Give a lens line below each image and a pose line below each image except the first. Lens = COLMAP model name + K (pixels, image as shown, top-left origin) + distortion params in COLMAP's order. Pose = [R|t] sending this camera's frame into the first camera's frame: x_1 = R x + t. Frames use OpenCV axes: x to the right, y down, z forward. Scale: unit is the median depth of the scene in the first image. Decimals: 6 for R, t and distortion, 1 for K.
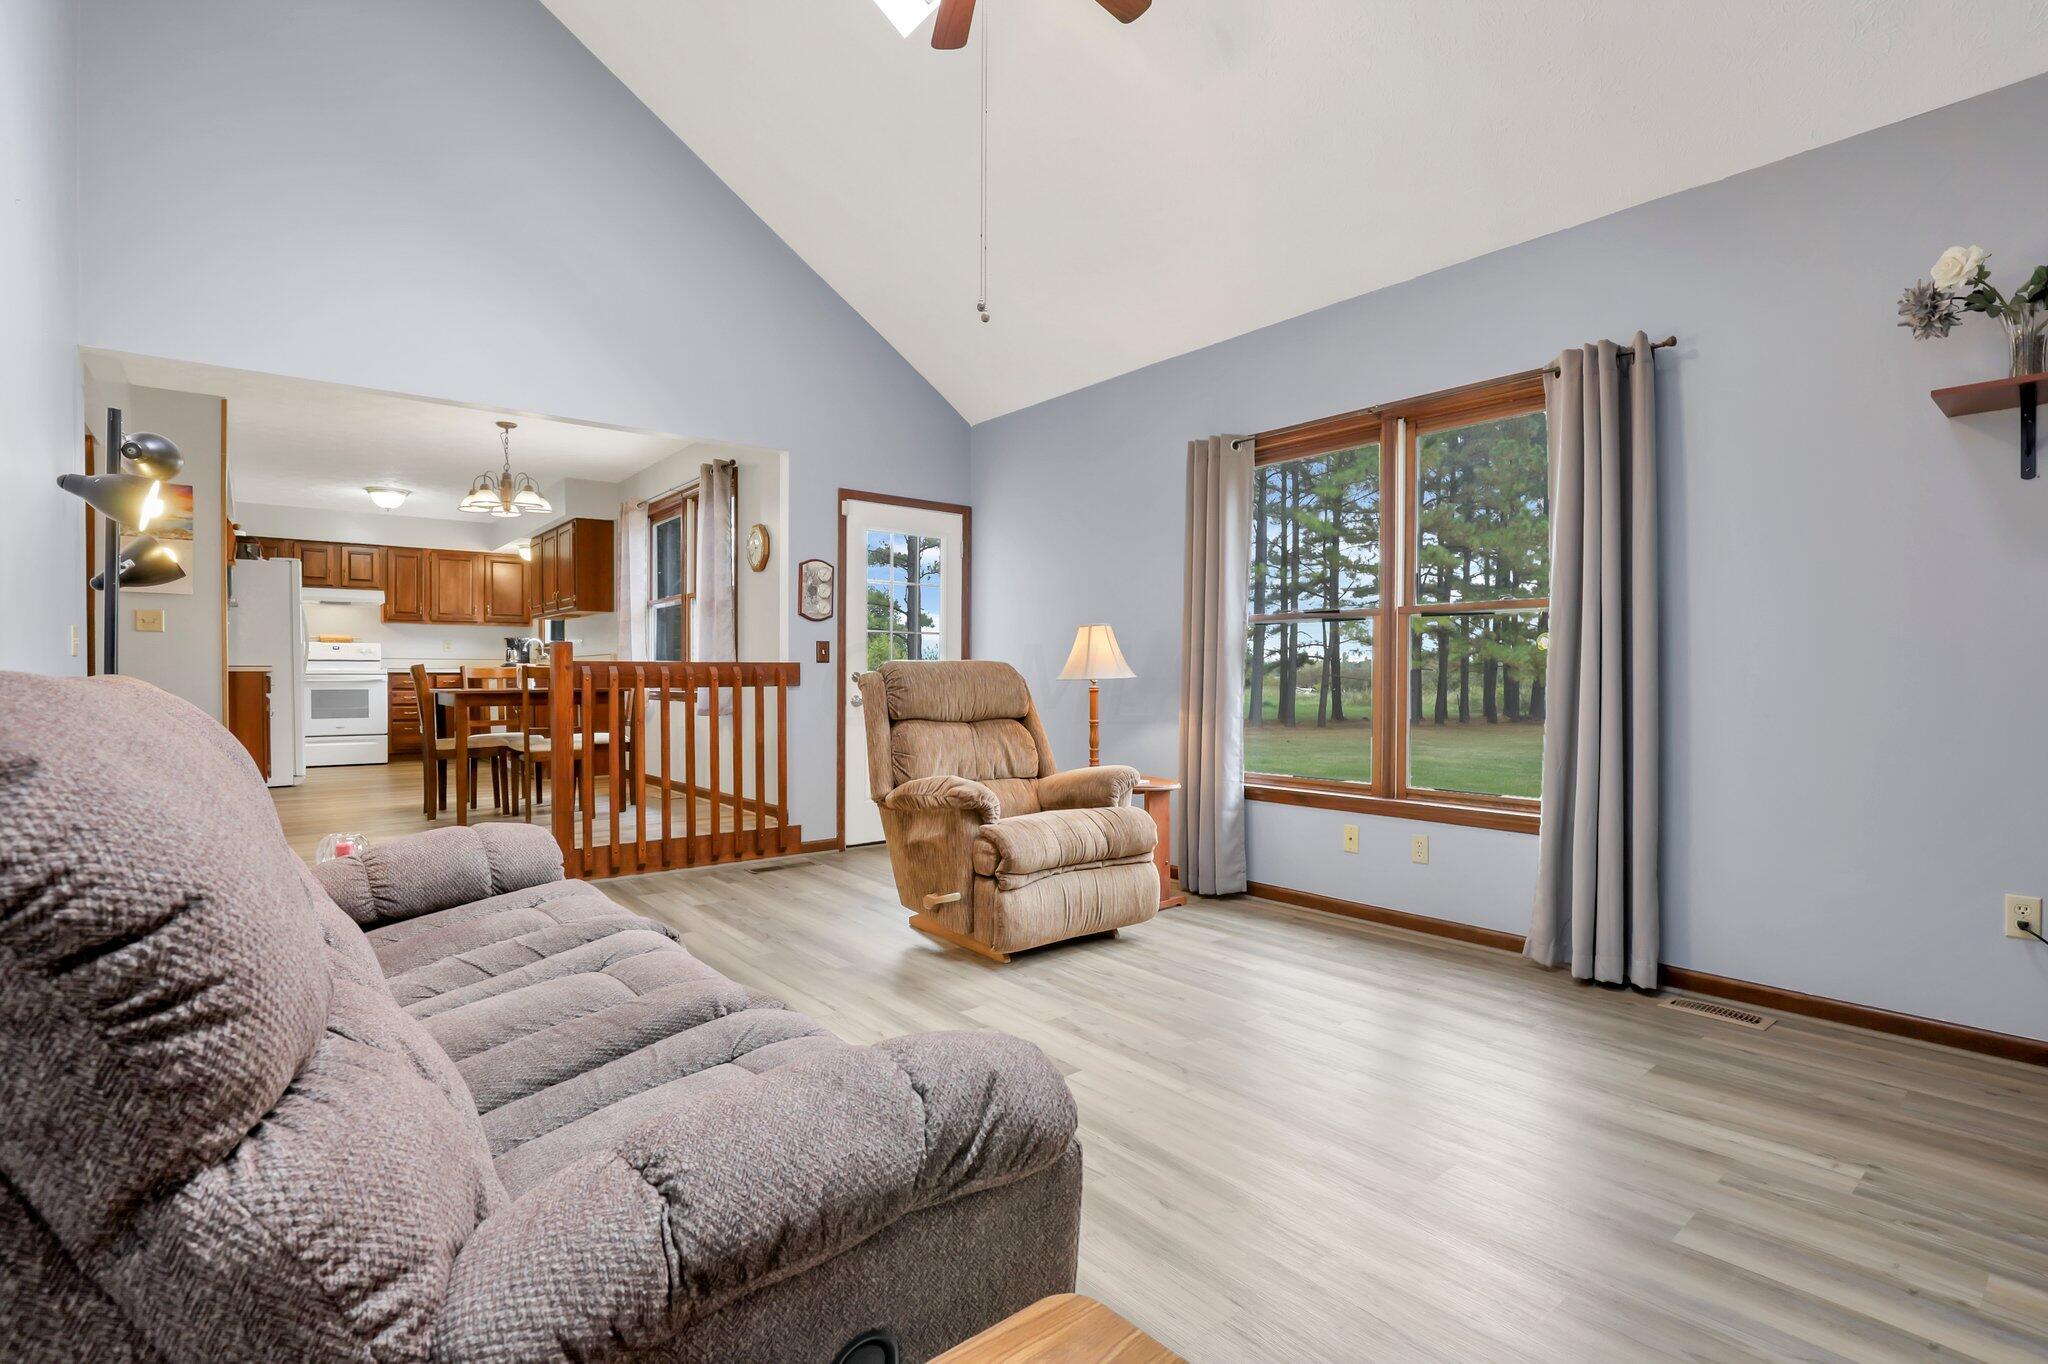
lens RADIAL K [[985.0, 0, 1026.9], [0, 985.0, 691.9], [0, 0, 1]] dist [-0.015428, -0.000080]
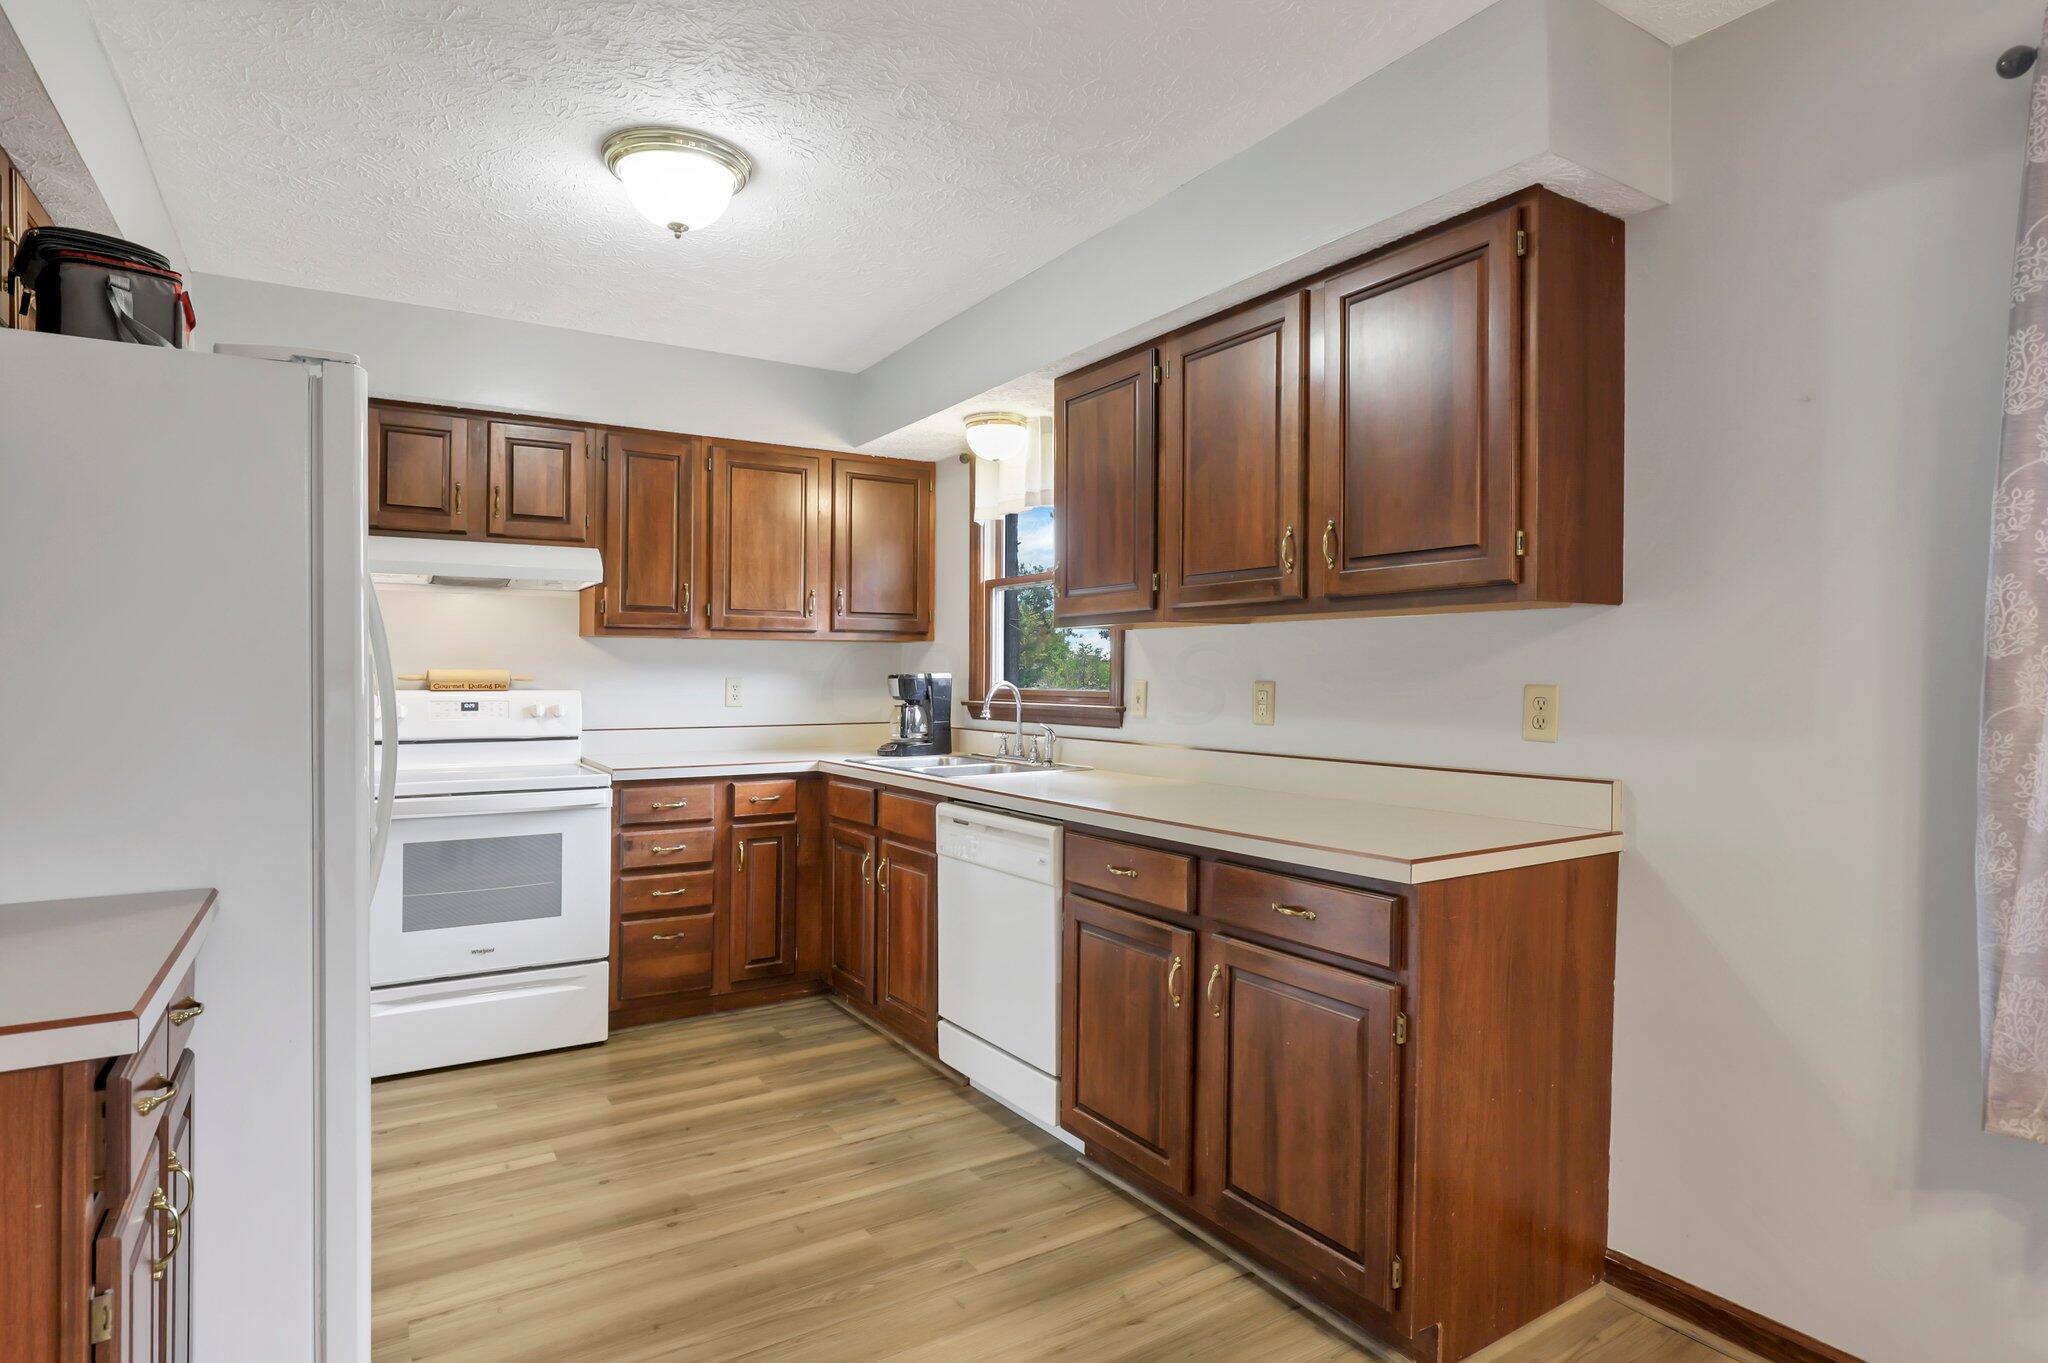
lens RADIAL K [[1121.7, 0, 1024.0], [0, 1121.7, 681.5], [0, 0, 1]] dist [-0.000237, -0.000966]
pose [[0.991158, 0.006571, -0.132523, -0.446911], [-0.007742, 0.999935, -0.008318, -0.052171], [0.132460, 0.009271, 0.991145, 0.612586]]
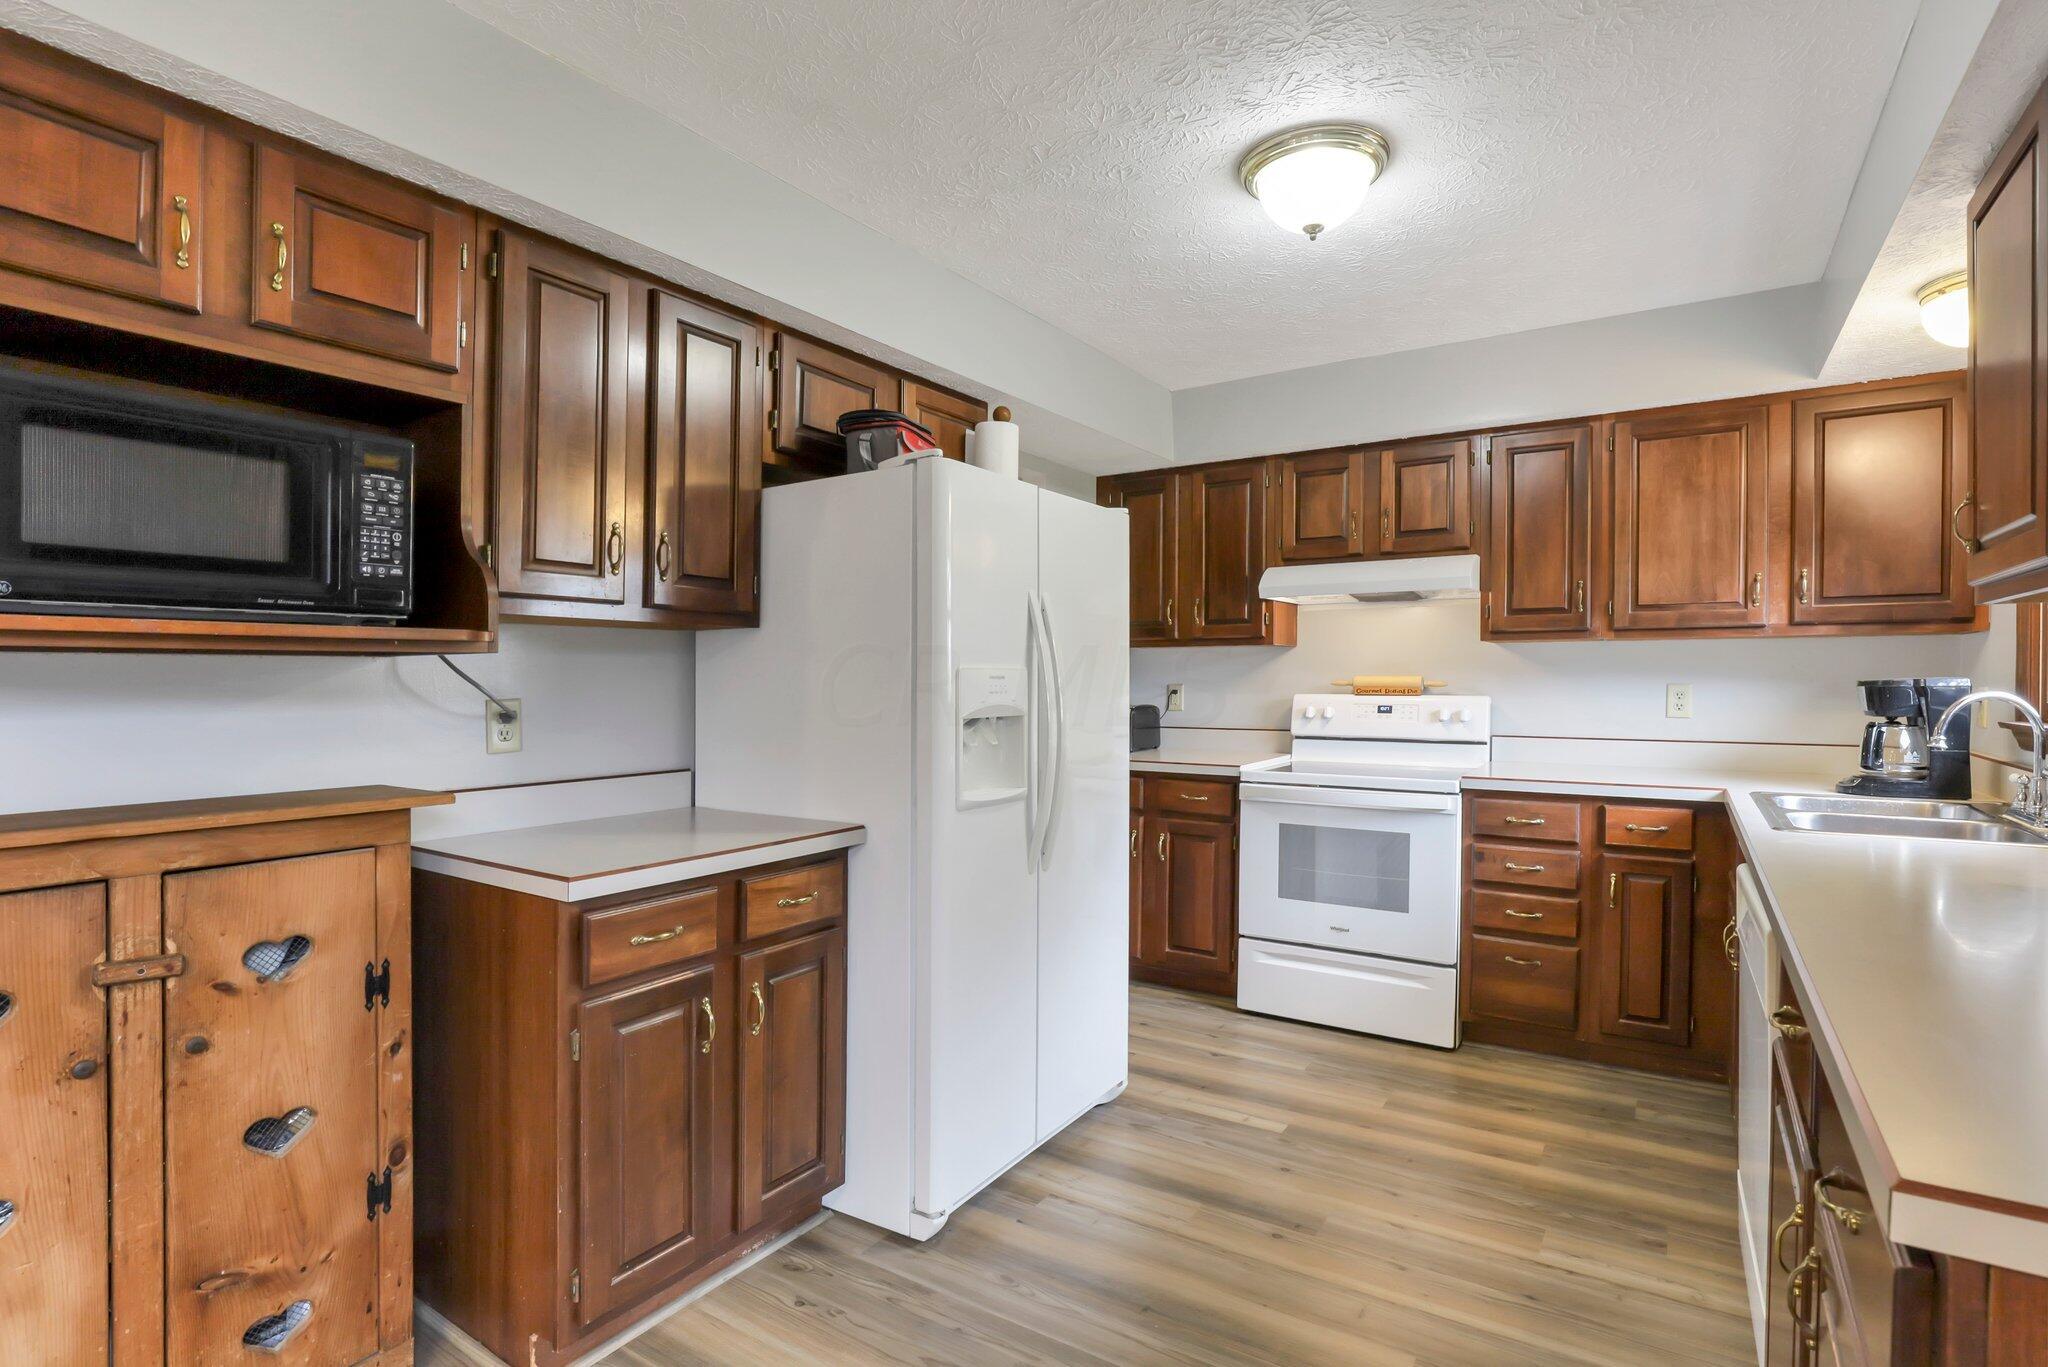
lens RADIAL K [[988.2, 0, 1034.2], [0, 988.2, 677.9], [0, 0, 1]] dist [-0.014882, 0.000049]
pose [[0.306083, 0.005063, -0.951991, -0.362493], [-0.013465, 0.999909, 0.000988, -0.056216], [0.951910, 0.012516, 0.306124, 0.737113]]
